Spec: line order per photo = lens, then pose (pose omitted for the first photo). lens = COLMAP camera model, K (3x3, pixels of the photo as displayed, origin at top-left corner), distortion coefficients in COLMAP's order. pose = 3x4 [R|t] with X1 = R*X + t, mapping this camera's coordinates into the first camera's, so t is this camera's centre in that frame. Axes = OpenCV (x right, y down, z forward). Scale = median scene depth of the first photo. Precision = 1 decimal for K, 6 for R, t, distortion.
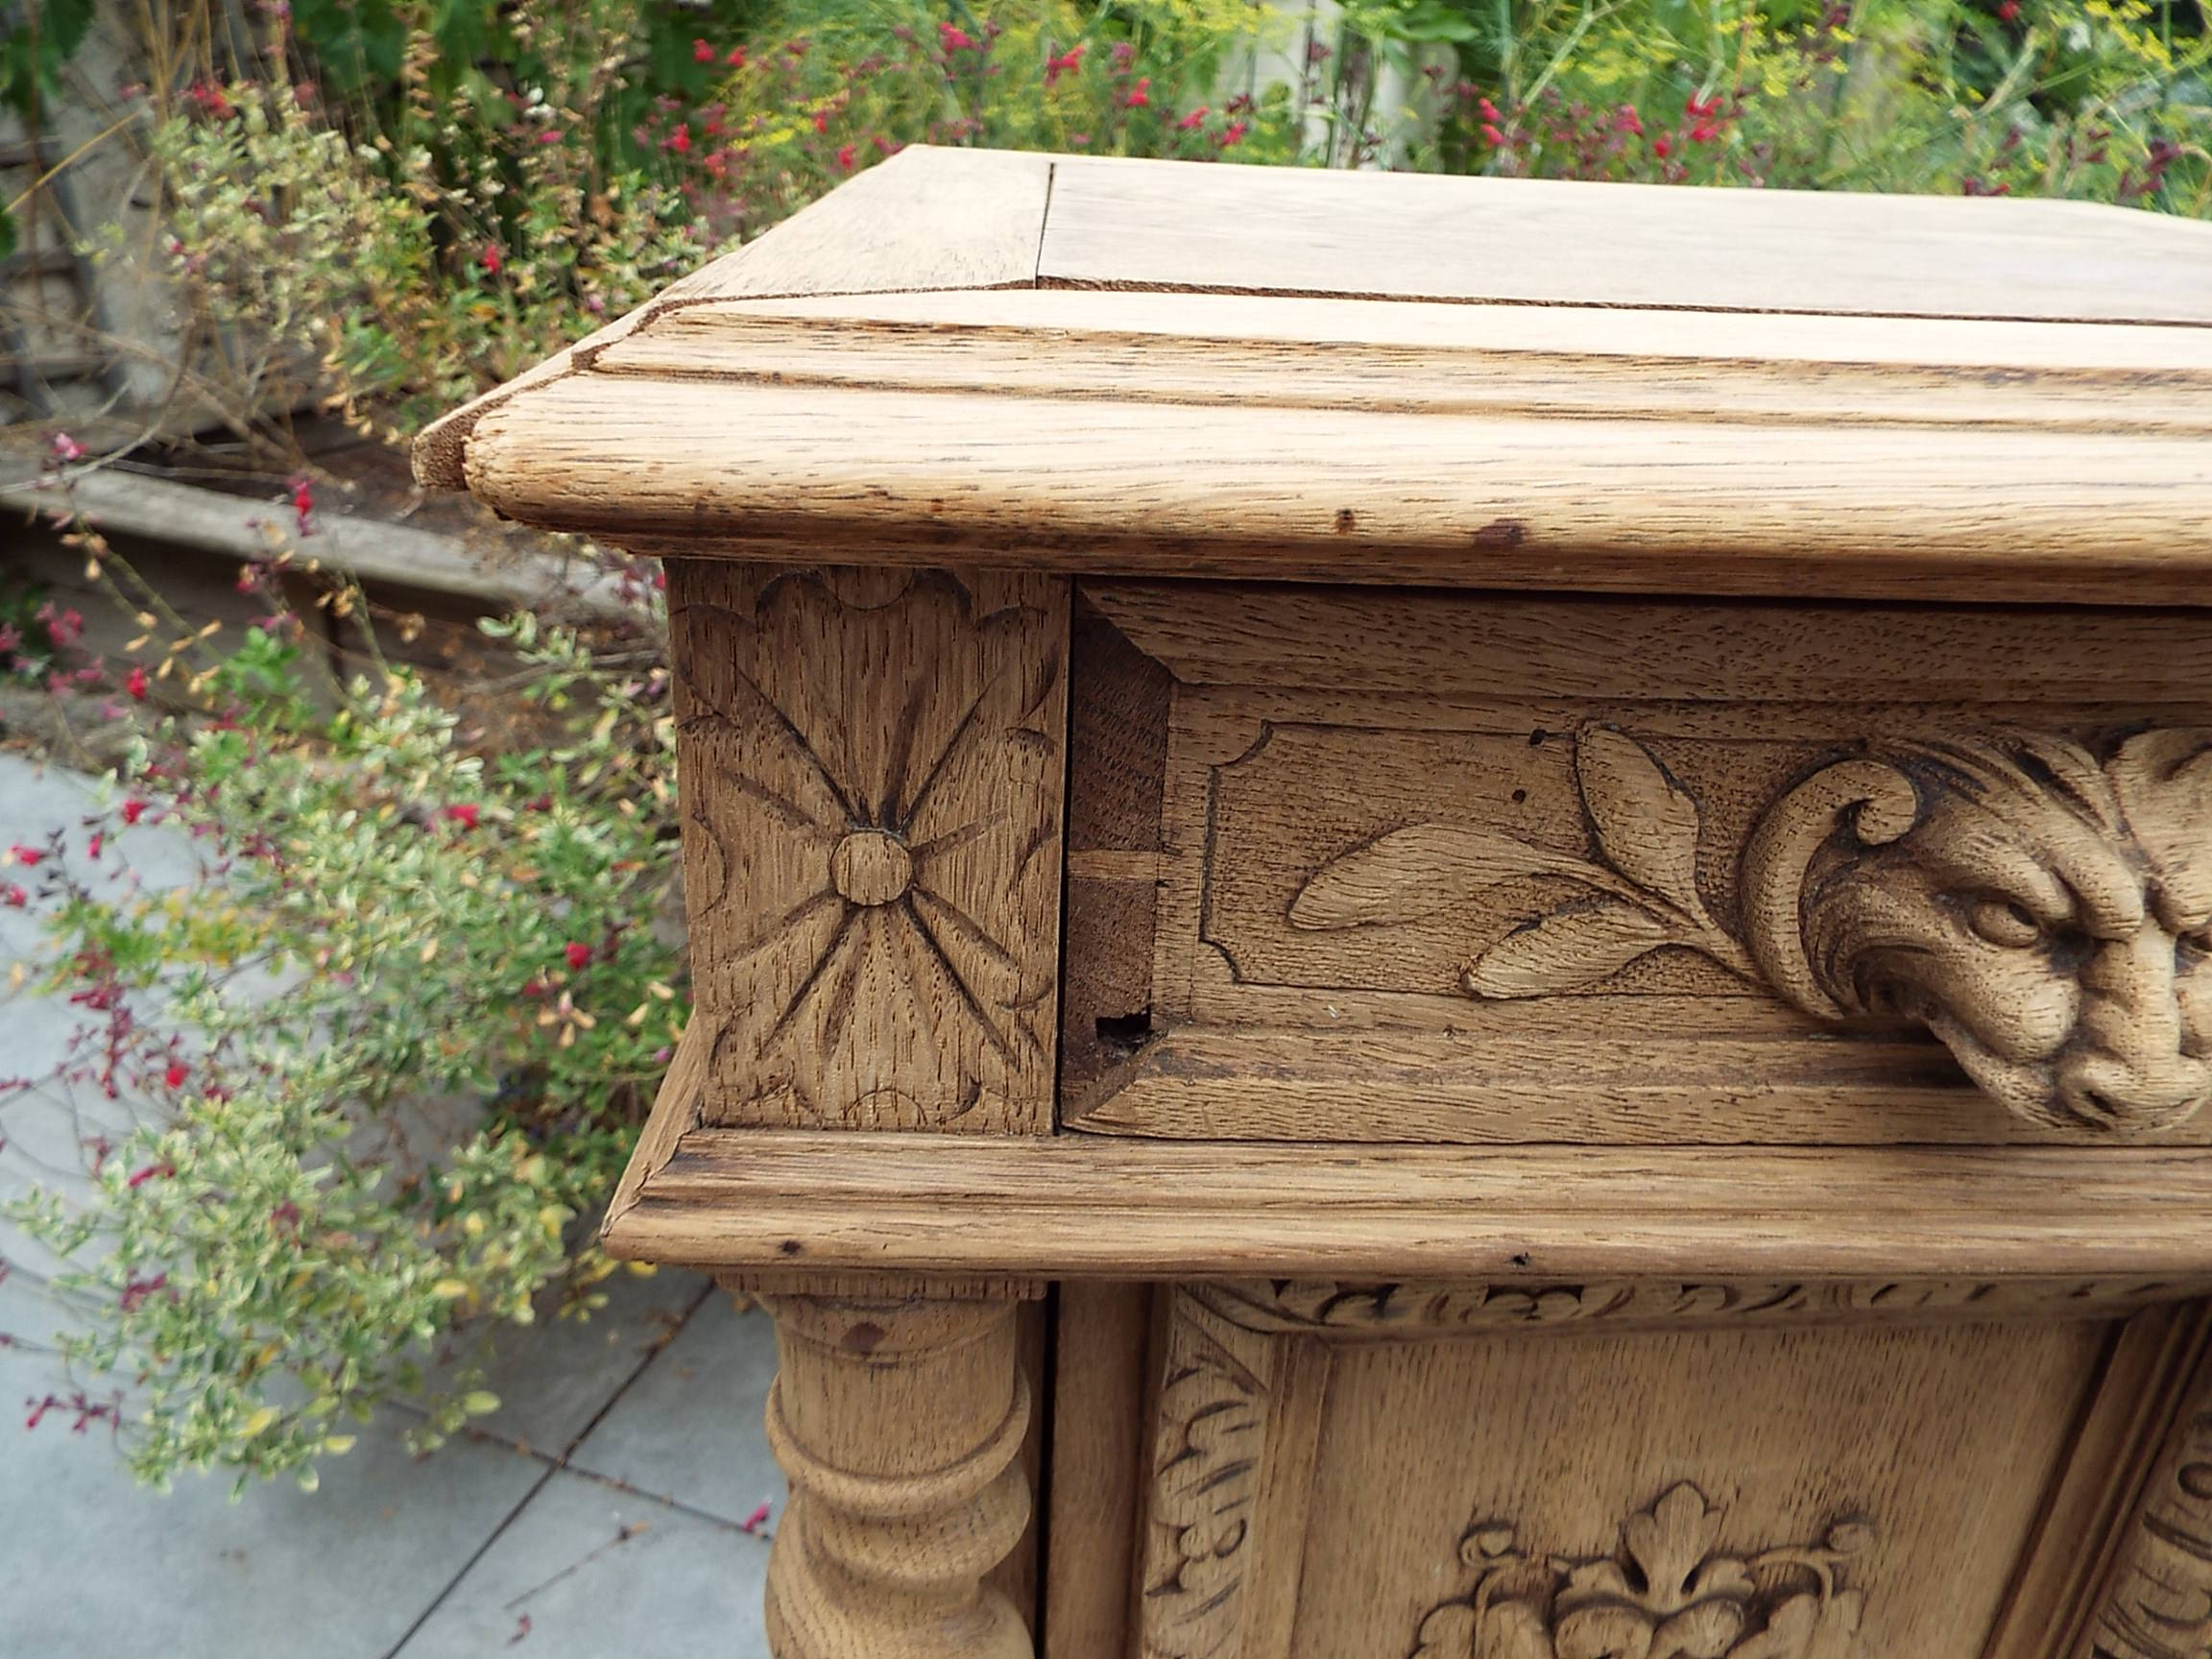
lens RADIAL K [[1535.0, 0, 1072.4], [0, 1535.0, 819.0], [0, 0, 1]] dist [-0.005380, 0.006928]
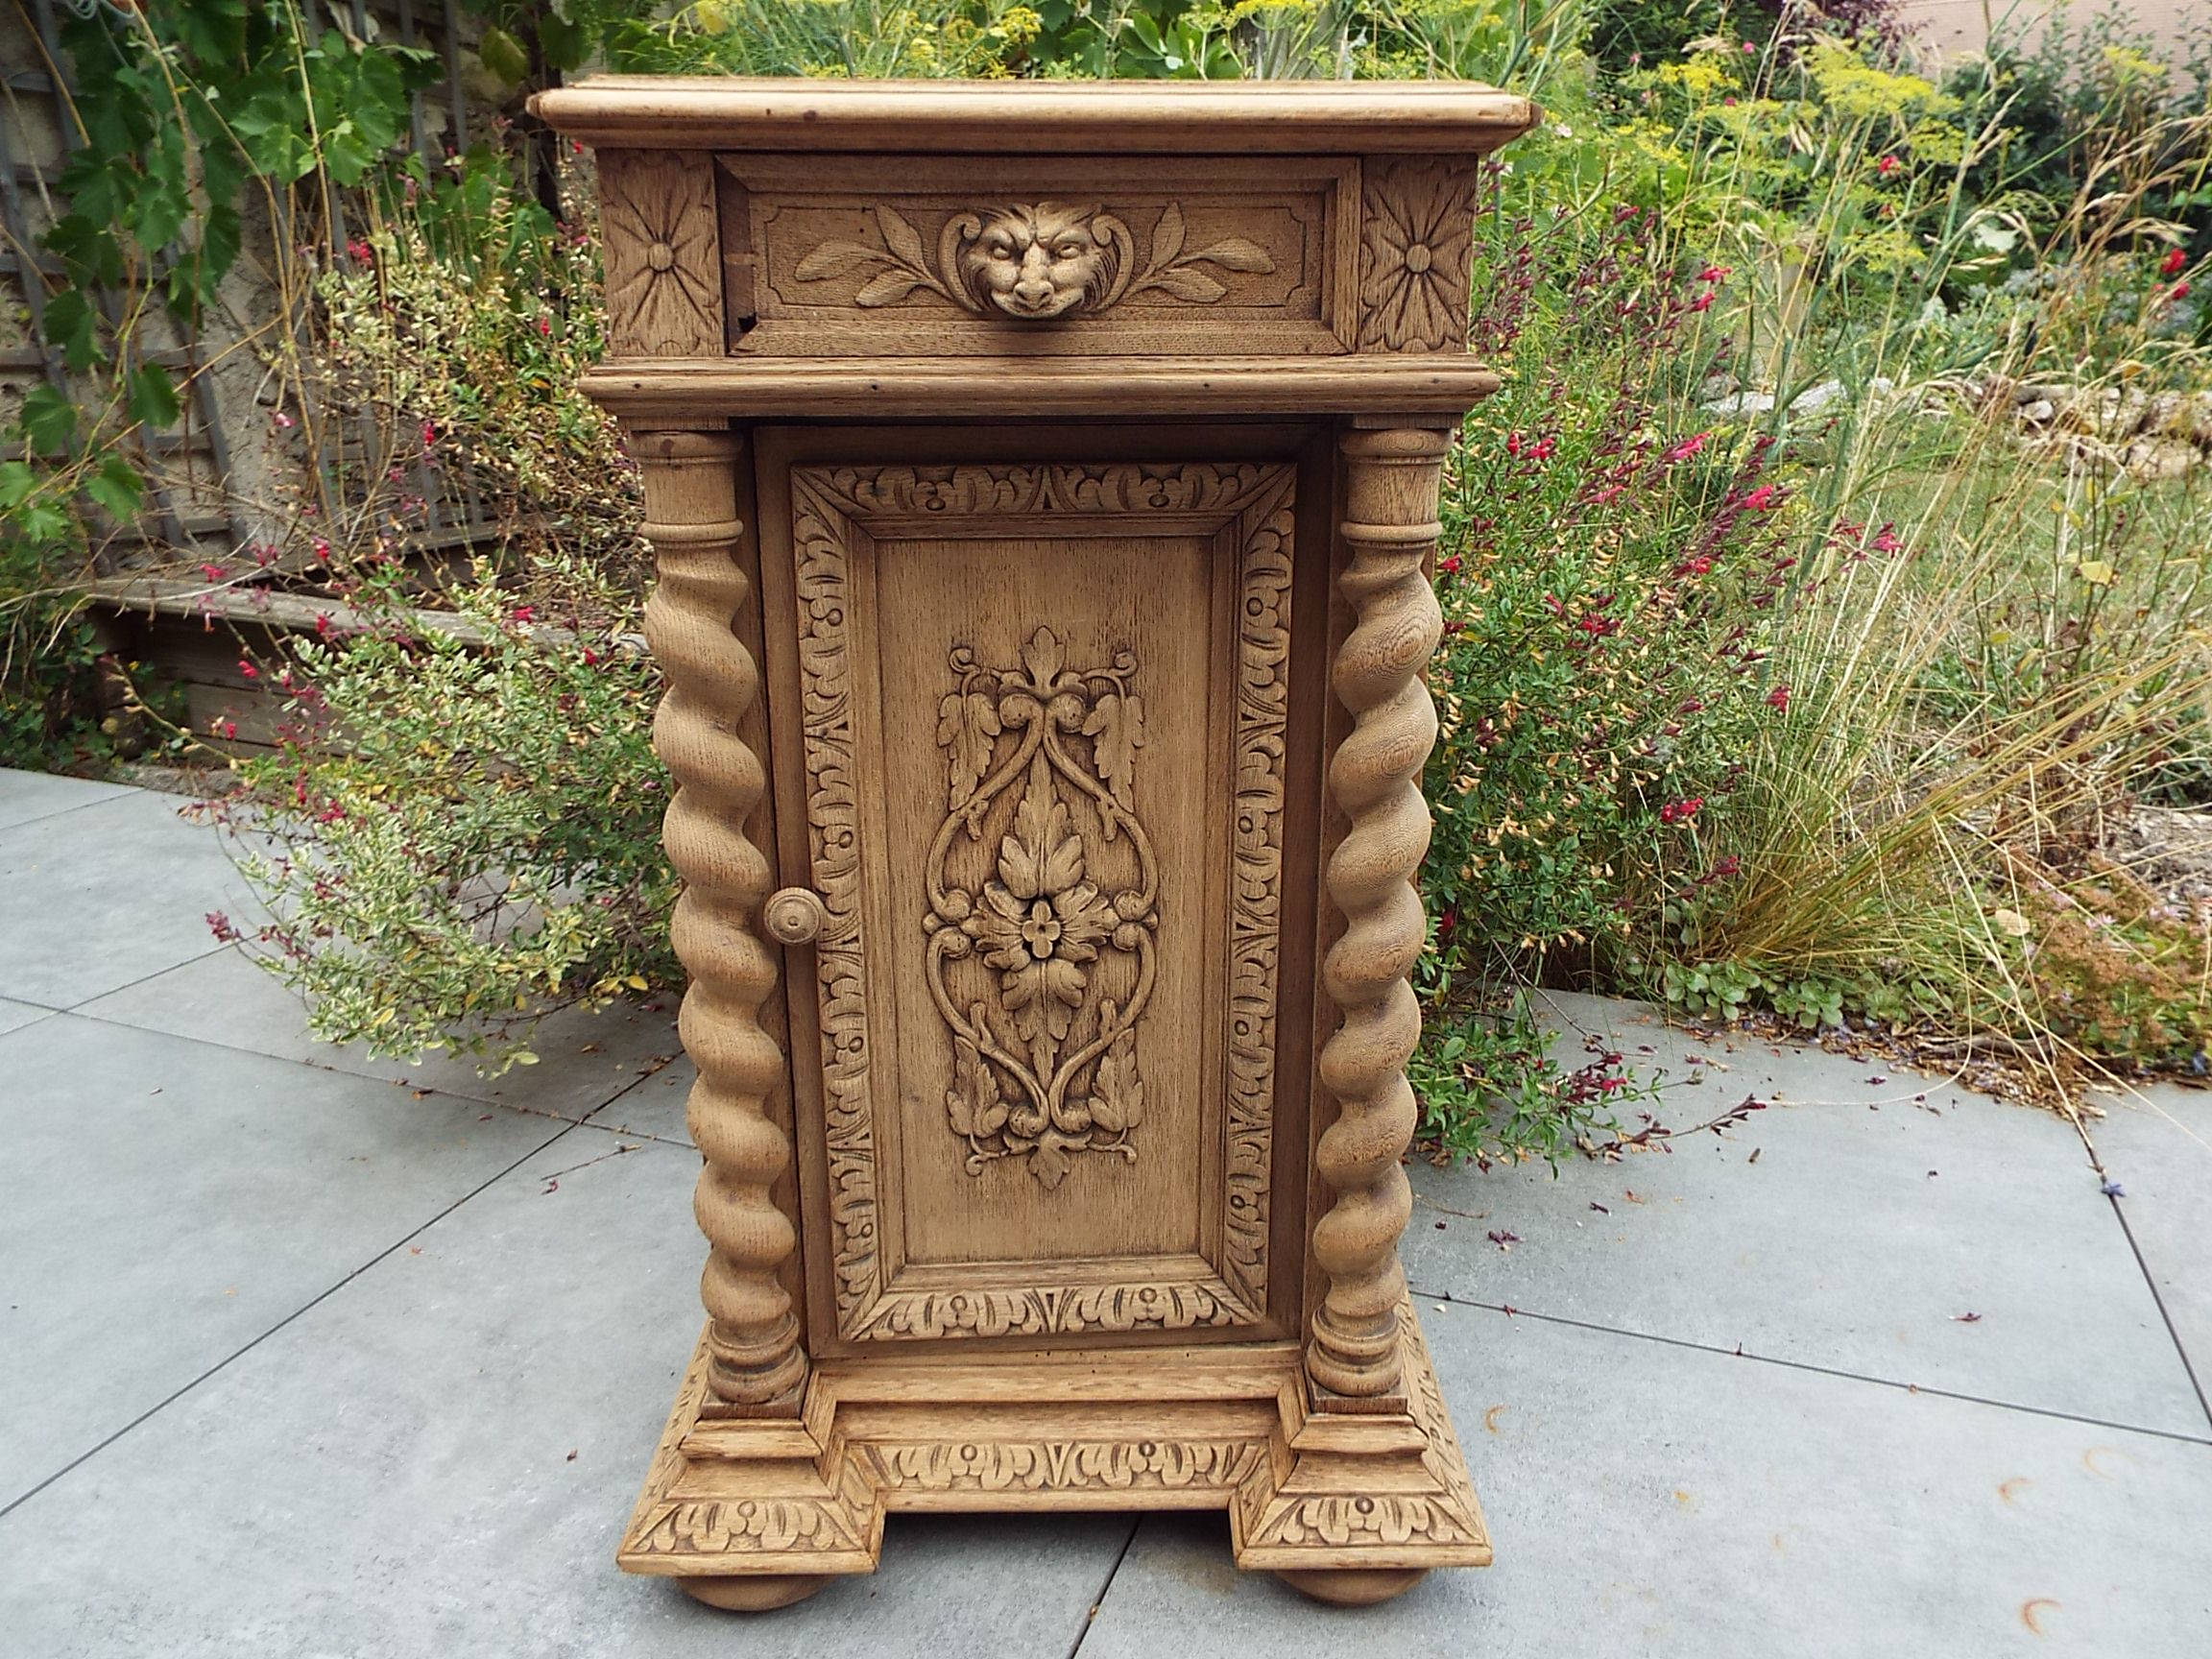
lens RADIAL K [[1535.0, 0, 1072.4], [0, 1535.0, 819.0], [0, 0, 1]] dist [-0.005380, 0.006928]
pose [[0.999616, -0.024316, -0.013317, 0.721111], [0.022346, 0.990984, -0.132103, 1.588364], [0.016409, 0.131755, 0.991146, -1.951413]]
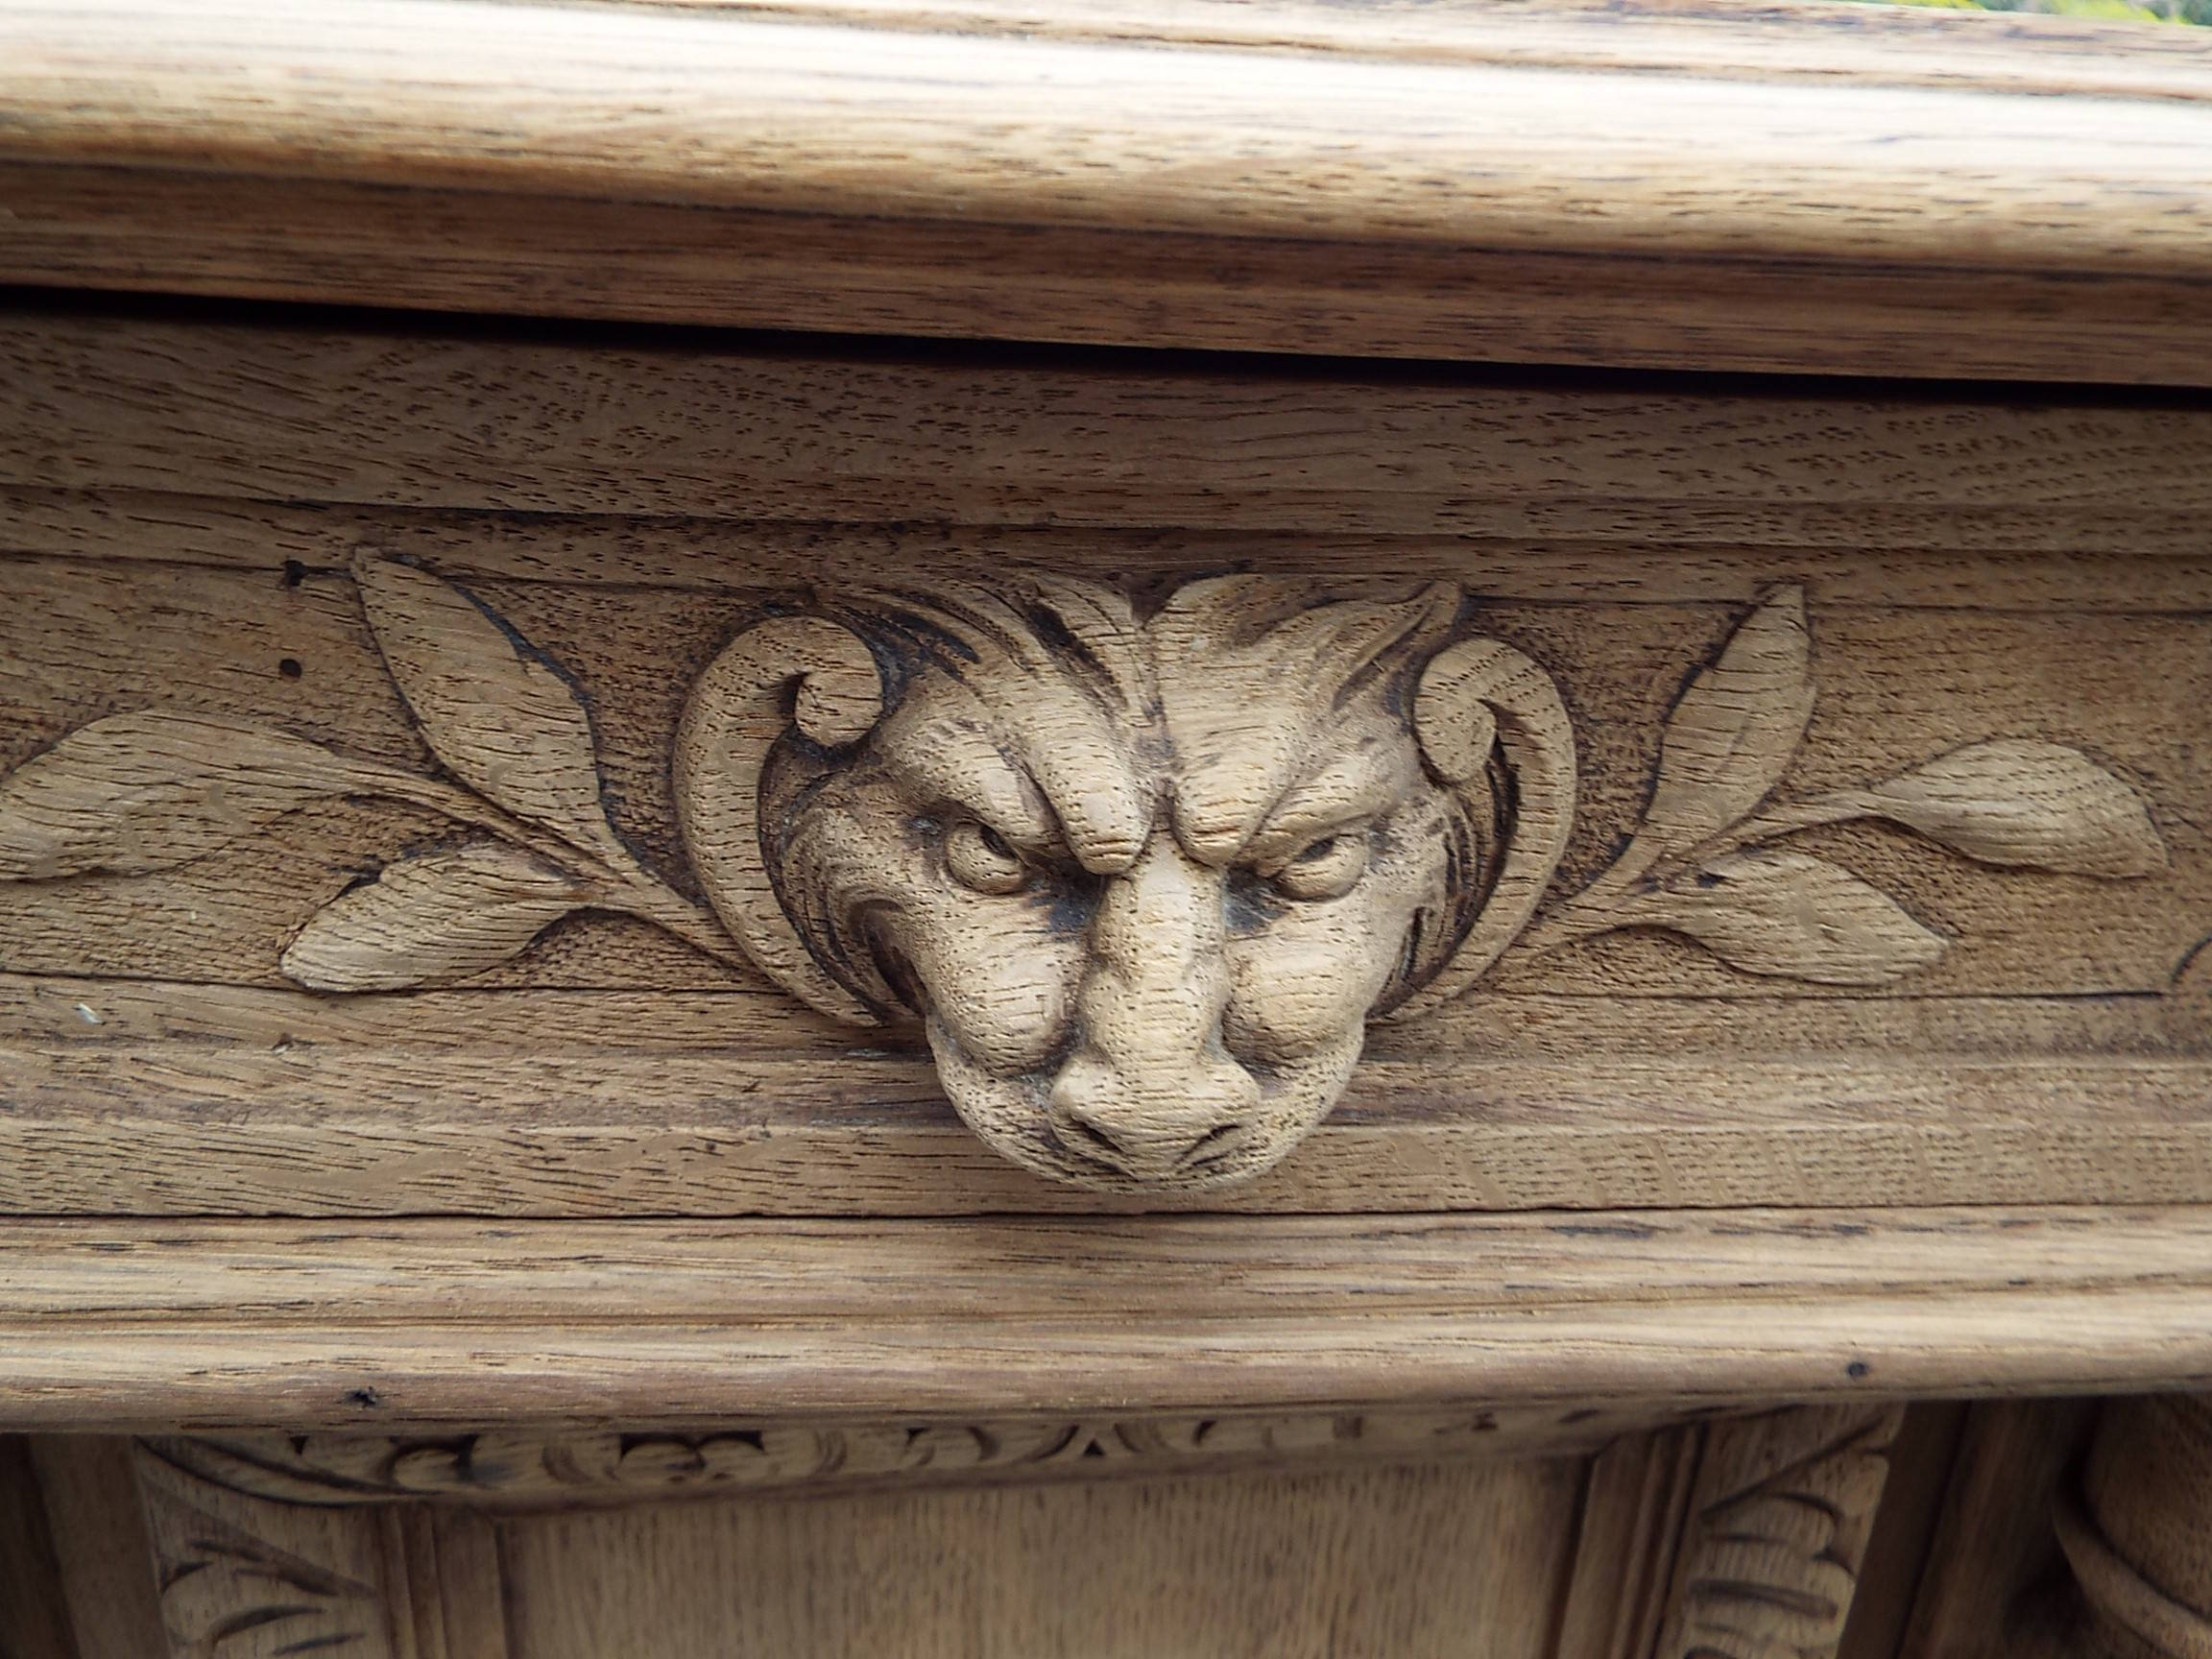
lens RADIAL K [[1535.0, 0, 1072.4], [0, 1535.0, 819.0], [0, 0, 1]] dist [-0.005380, 0.006928]
pose [[0.998413, 0.005911, 0.056008, 0.567454], [-0.001682, 0.997163, -0.075254, 0.093803], [-0.056294, 0.075040, 0.995590, 0.326754]]
